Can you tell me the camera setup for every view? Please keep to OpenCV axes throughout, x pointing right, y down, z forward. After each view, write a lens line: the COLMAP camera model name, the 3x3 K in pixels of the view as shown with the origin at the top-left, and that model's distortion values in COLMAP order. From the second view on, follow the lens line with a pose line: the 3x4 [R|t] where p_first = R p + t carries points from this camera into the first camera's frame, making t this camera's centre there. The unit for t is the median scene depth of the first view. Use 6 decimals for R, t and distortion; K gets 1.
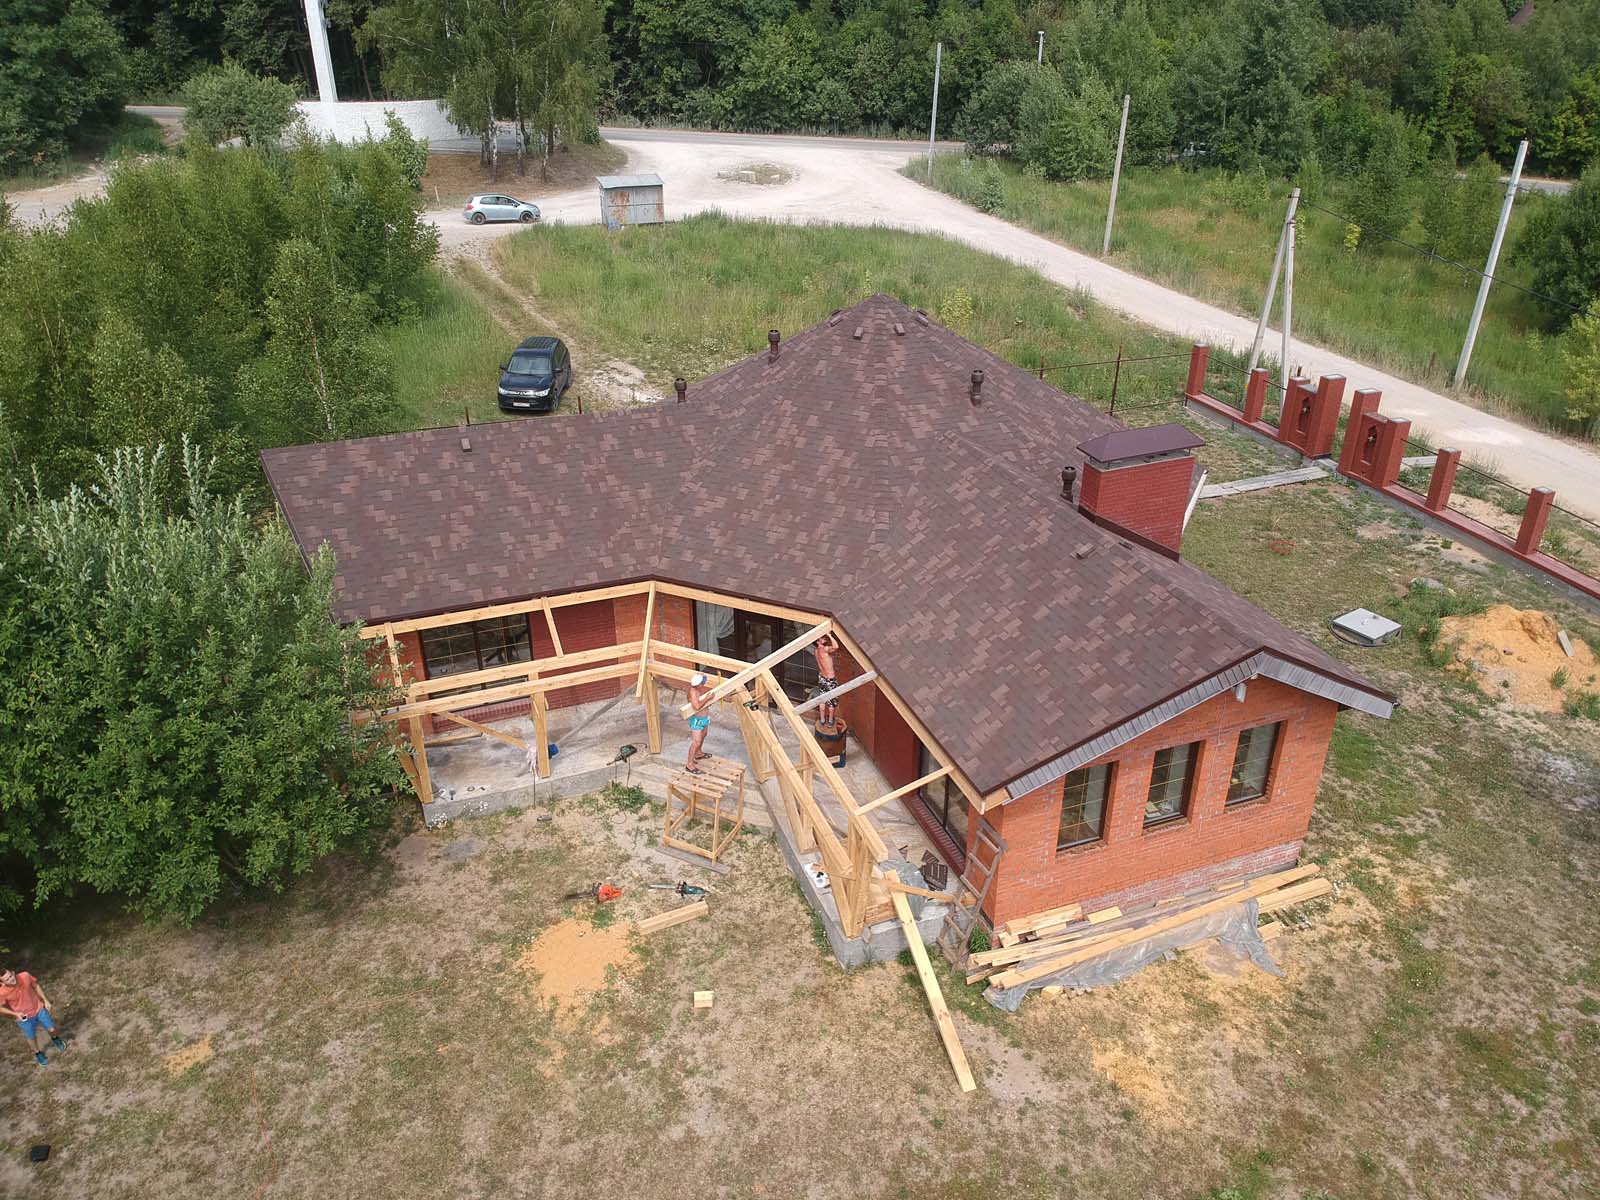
lens RADIAL K [[1163.6, 0, 812.2], [0, 1163.6, 608.7], [0, 0, 1]] dist [0.064619, -0.127466]
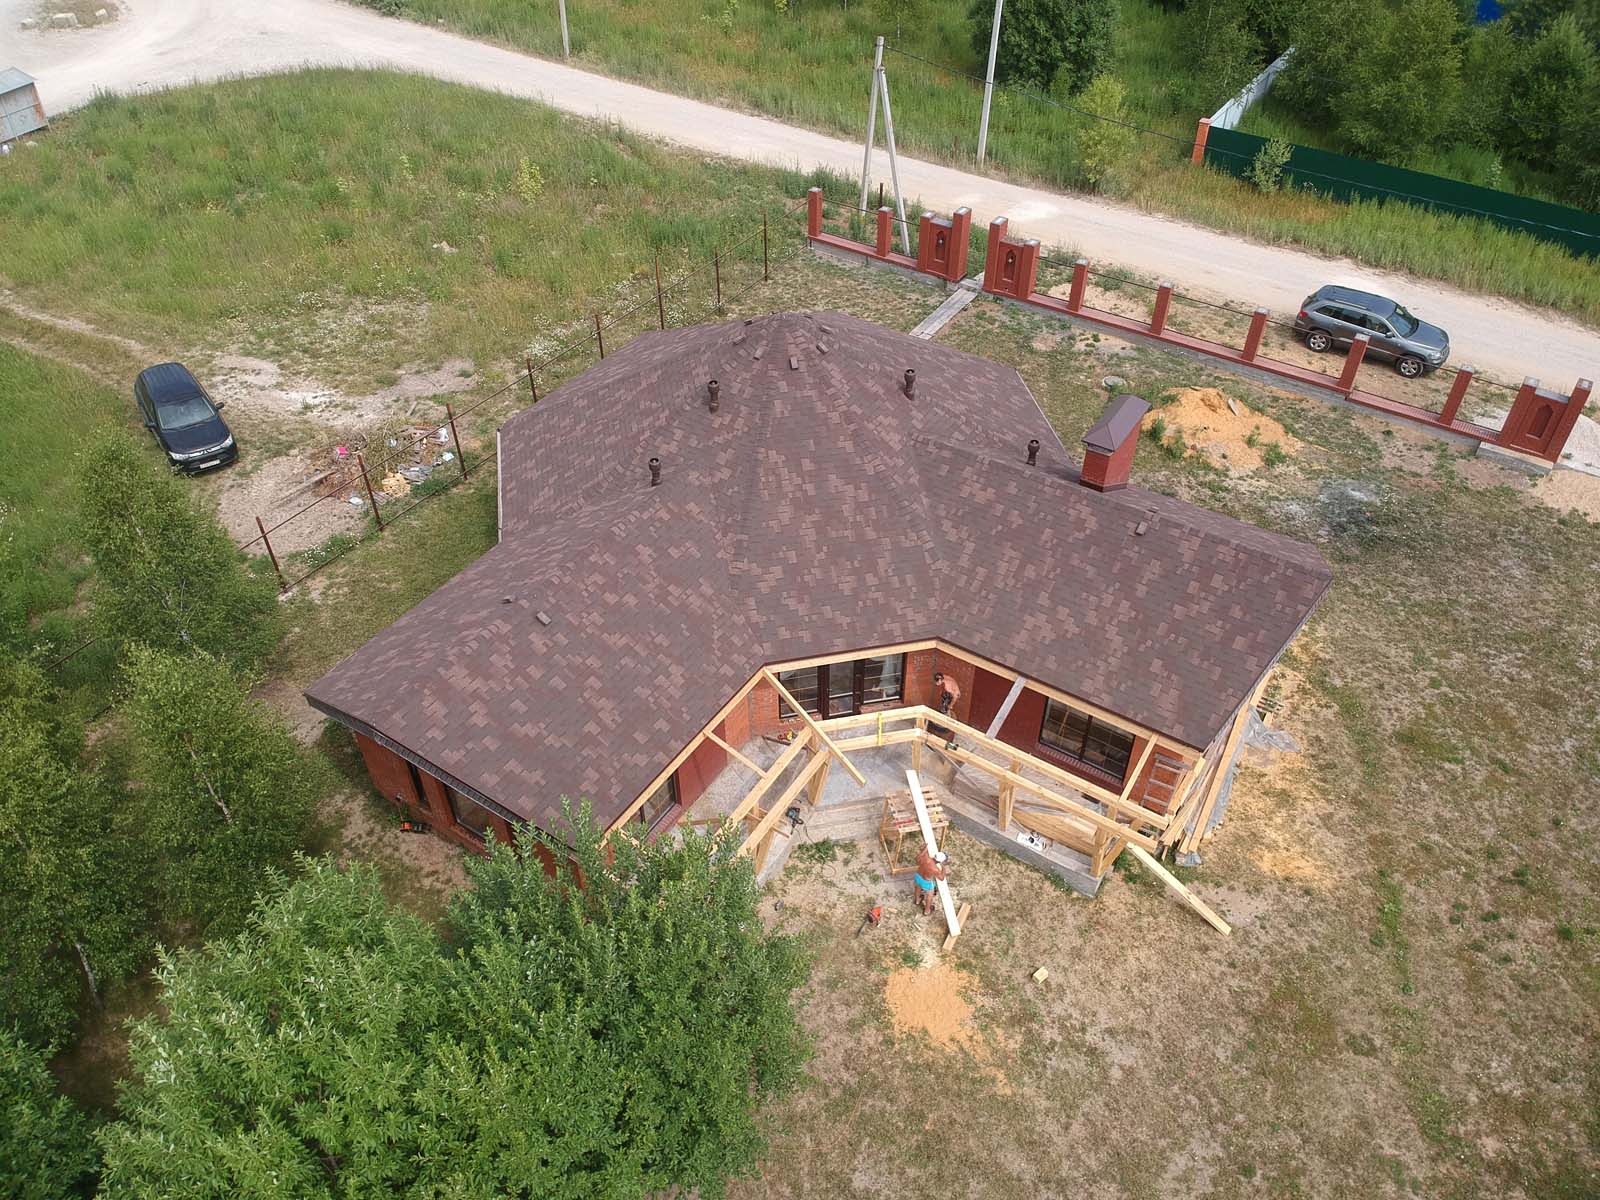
lens RADIAL K [[1167.4, 0, 800.0], [0, 1167.4, 600.0], [0, 0, 1]] dist [0.069901, -0.136301]
pose [[0.810148, -0.397152, 0.431197, -0.512448], [0.282585, 0.909019, 0.306318, -0.373932], [-0.513621, -0.126313, 0.848669, 0.067483]]
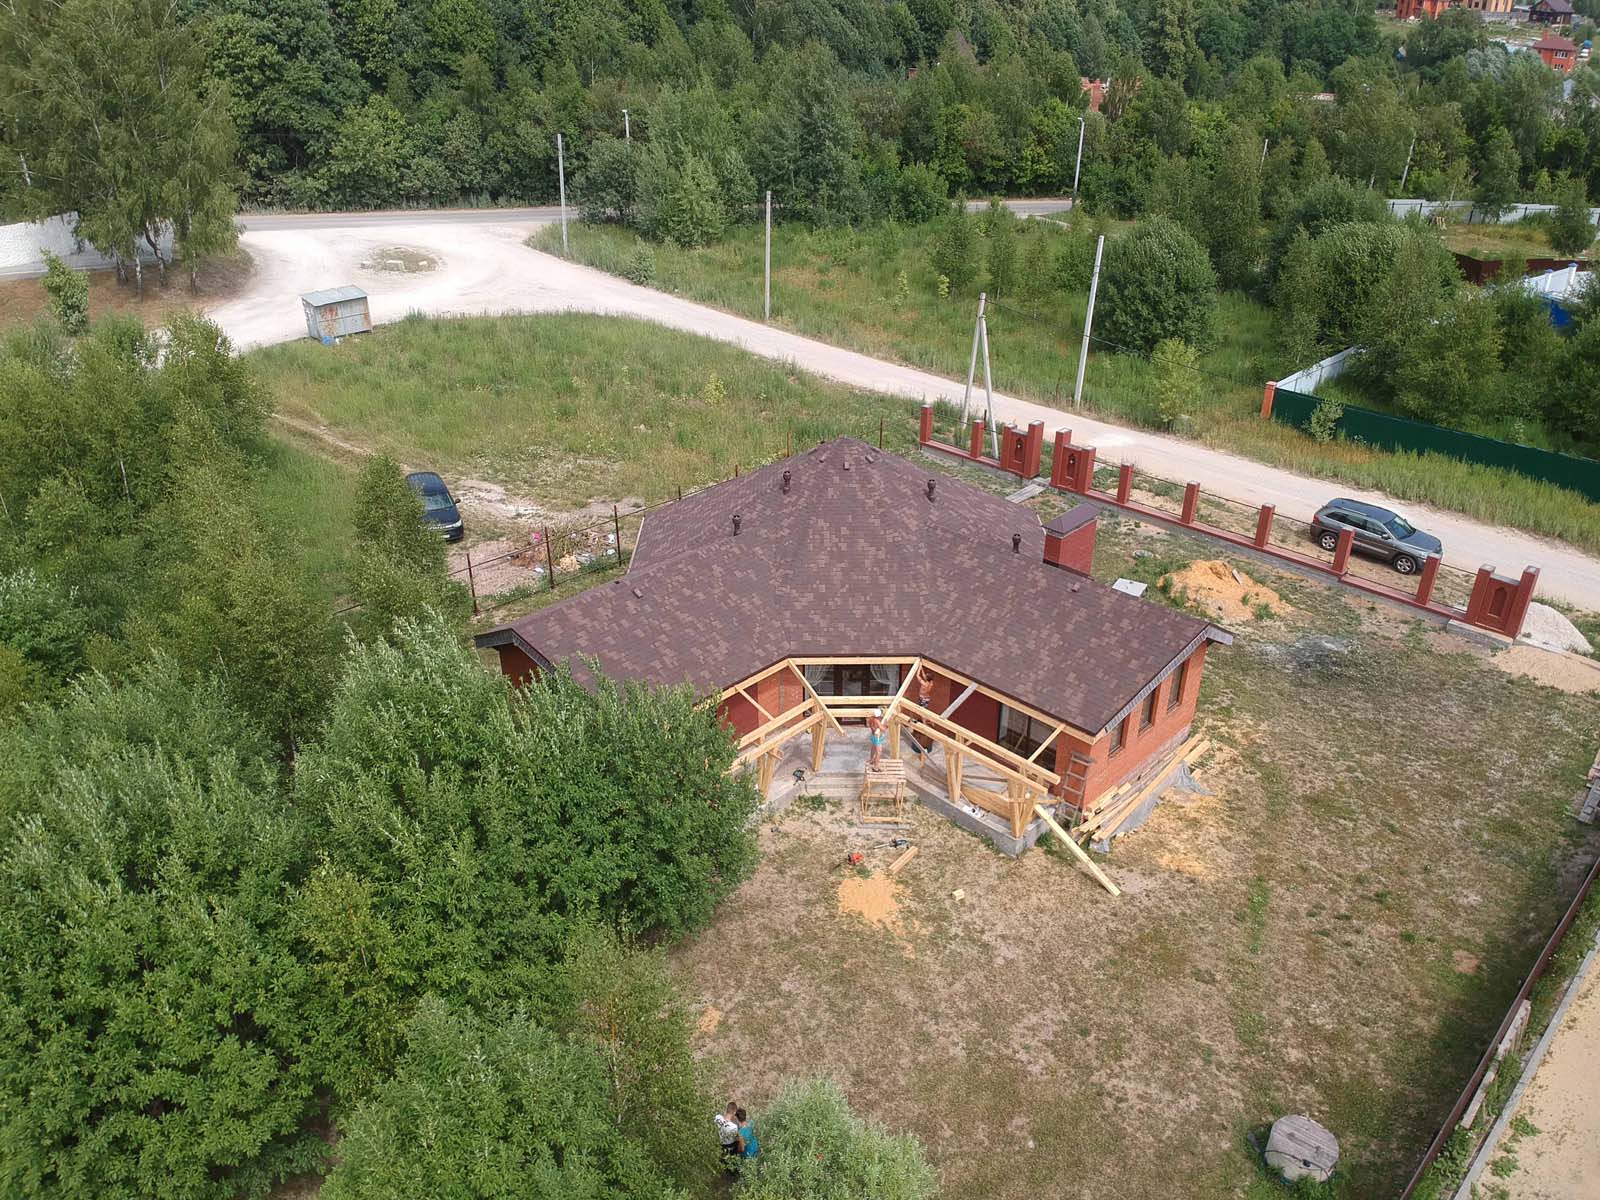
lens RADIAL K [[1167.4, 0, 800.0], [0, 1167.4, 600.0], [0, 0, 1]] dist [0.069901, -0.136301]
pose [[0.908429, -0.198390, 0.367965, -0.610876], [0.199874, 0.979214, 0.034500, -0.134871], [-0.367161, 0.042206, 0.929200, -0.363912]]
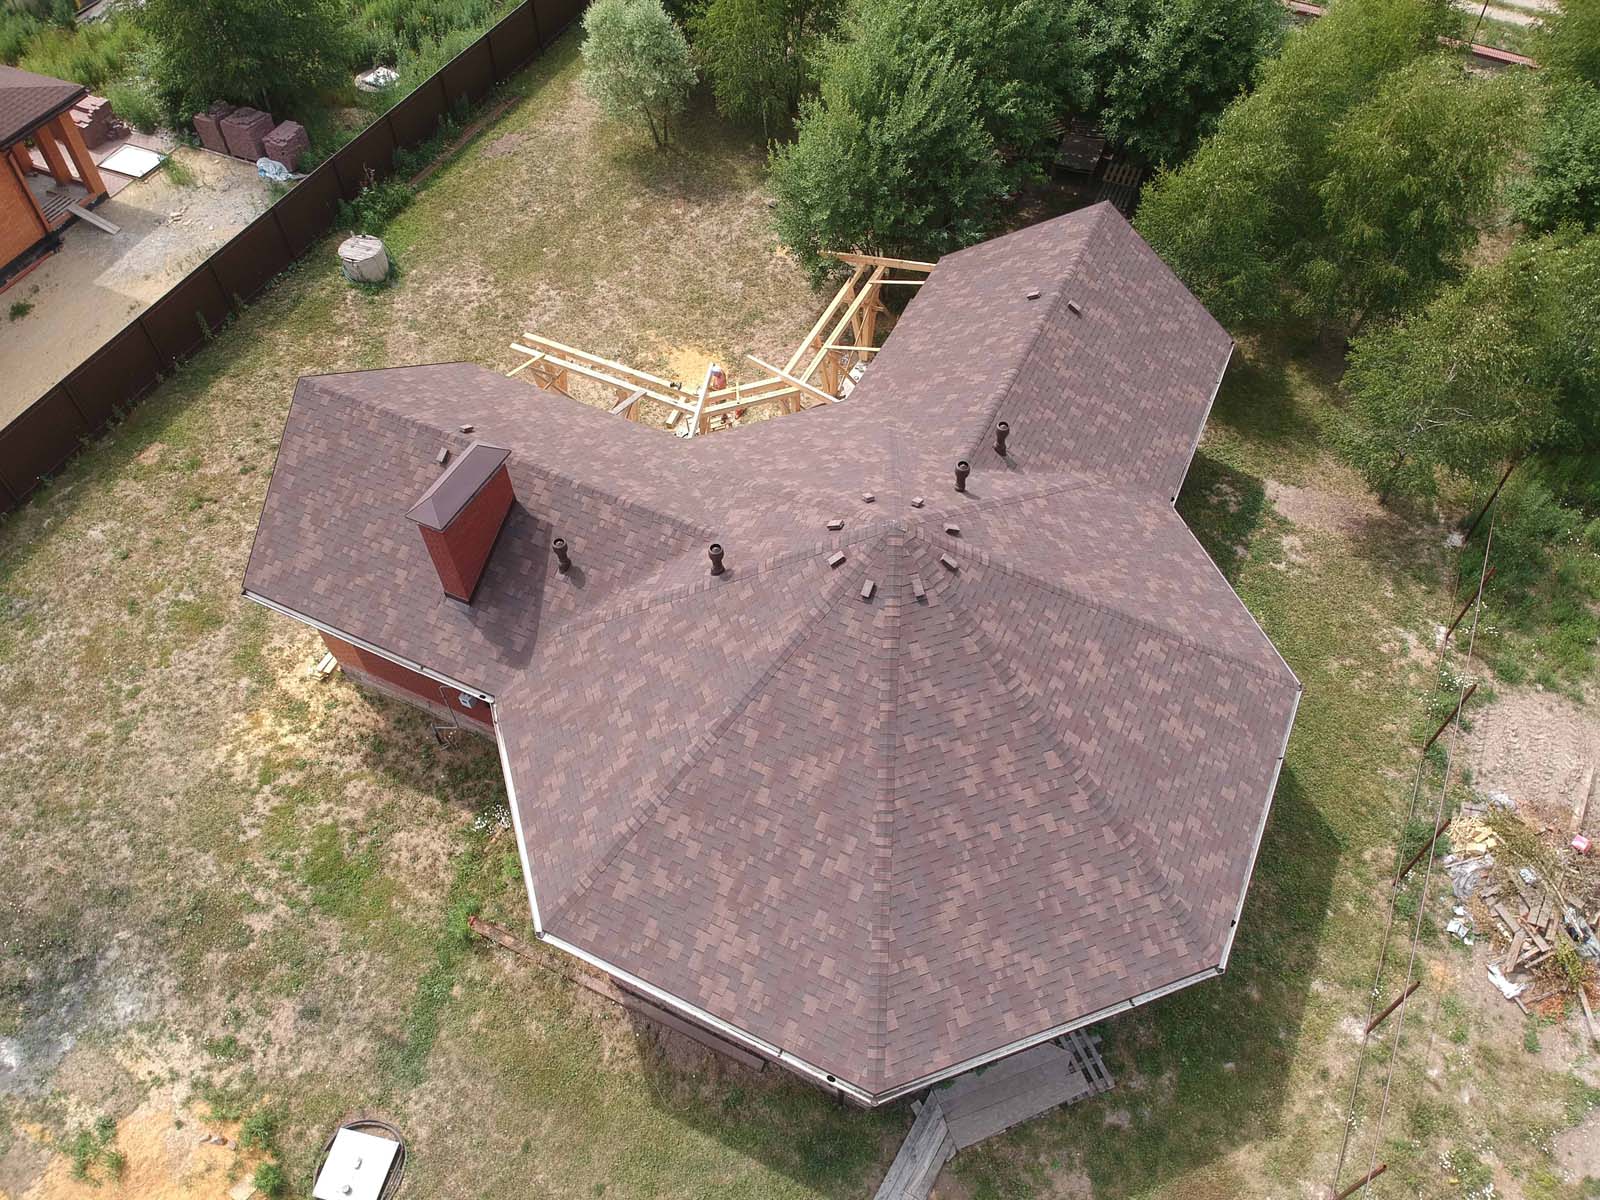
lens RADIAL K [[1159.9, 0, 800.0], [0, 1159.9, 600.0], [0, 0, 1]] dist [0.068885, -0.127650]
pose [[-0.728553, 0.546147, -0.413443, 0.450351], [-0.326081, 0.254278, 0.910502, -0.946002], [0.602397, 0.798164, -0.007167, 1.052534]]
